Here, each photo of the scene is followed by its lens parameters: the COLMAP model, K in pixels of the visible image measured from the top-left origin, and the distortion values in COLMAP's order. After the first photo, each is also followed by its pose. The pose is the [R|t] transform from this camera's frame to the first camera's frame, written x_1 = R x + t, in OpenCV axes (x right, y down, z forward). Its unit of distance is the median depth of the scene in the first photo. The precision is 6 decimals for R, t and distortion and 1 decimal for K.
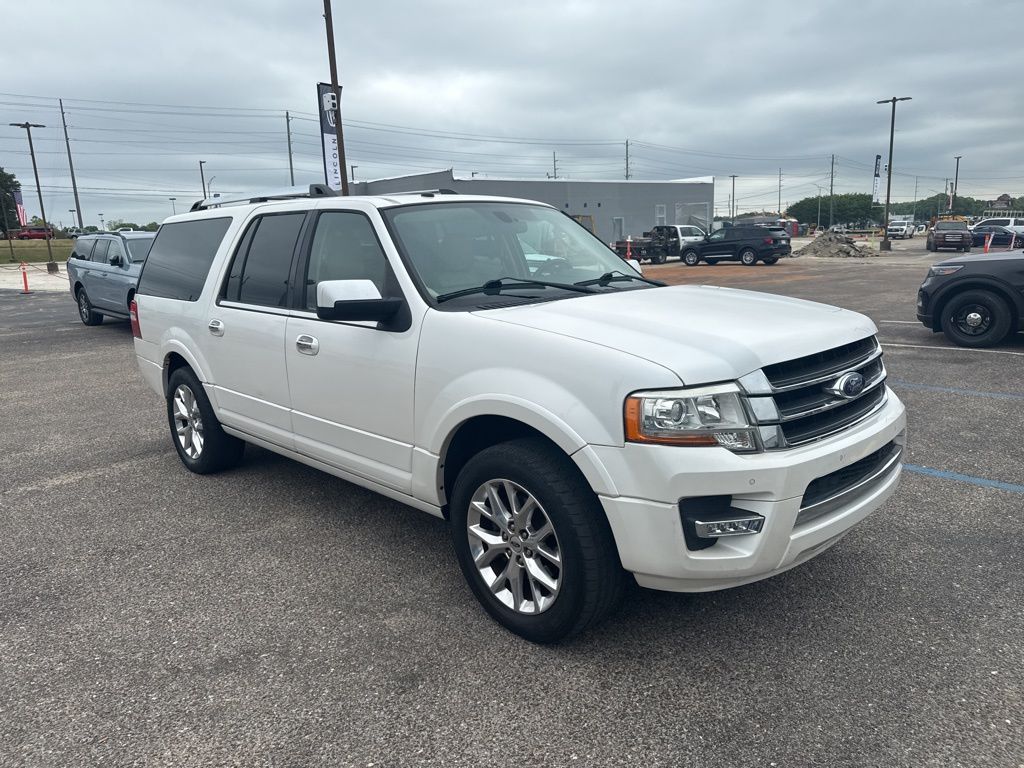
lens RADIAL K [[712.3, 0, 504.9], [0, 712.3, 396.3], [0, 0, 1]] dist [0.061607, -0.092269]
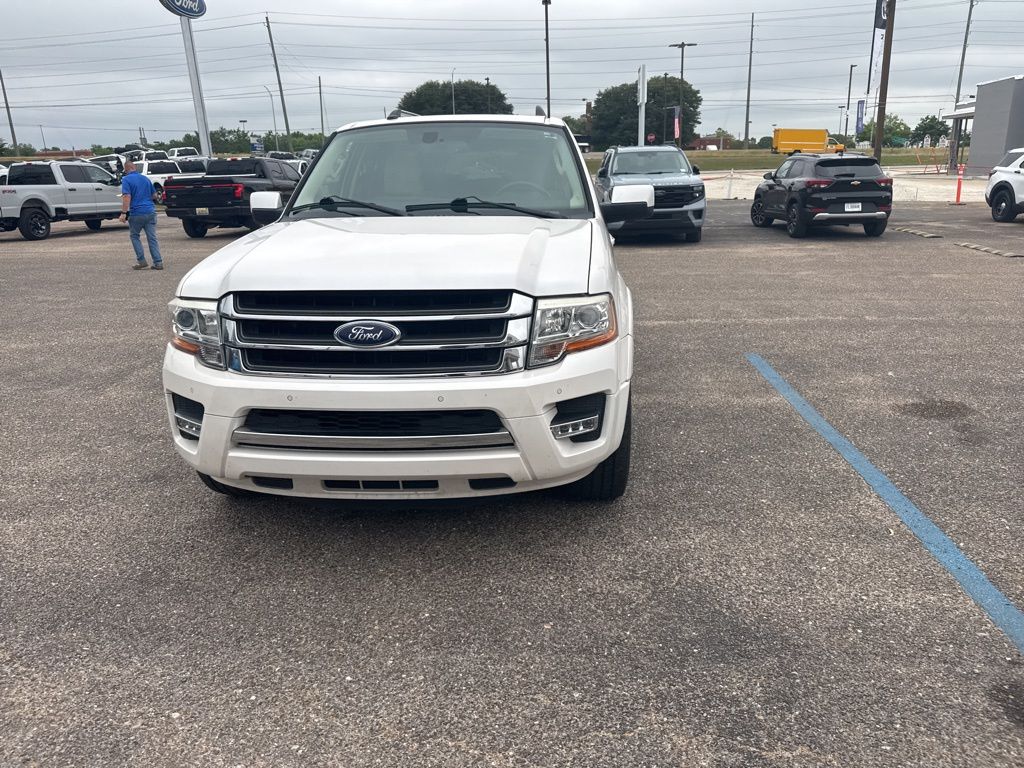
lens RADIAL K [[712.3, 0, 504.9], [0, 712.3, 396.3], [0, 0, 1]] dist [0.061607, -0.092269]
pose [[0.668027, 0.242754, -0.703428, 0.900726], [-0.159994, 0.970041, 0.182820, -0.095247], [0.726734, -0.009584, 0.686852, 0.359434]]
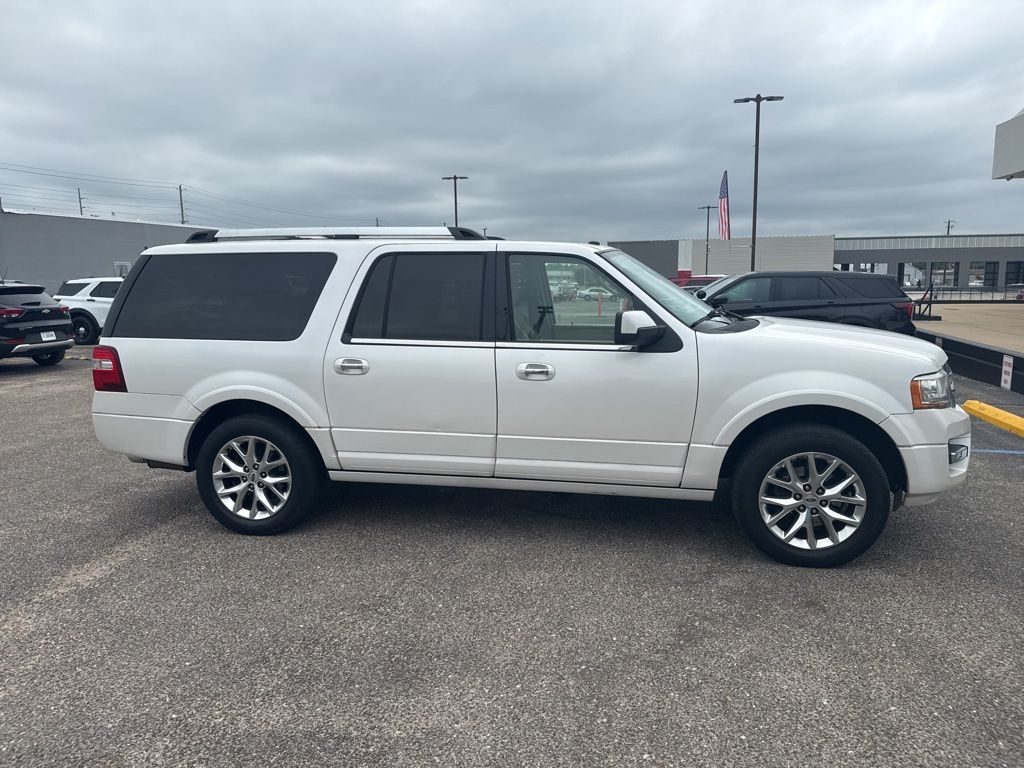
lens RADIAL K [[712.3, 0, 504.9], [0, 712.3, 396.3], [0, 0, 1]] dist [0.061607, -0.092269]
pose [[0.825204, -0.064061, 0.561190, -0.917244], [0.102878, 0.993975, -0.037813, 0.001181], [-0.555387, 0.088938, 0.826823, 0.125076]]
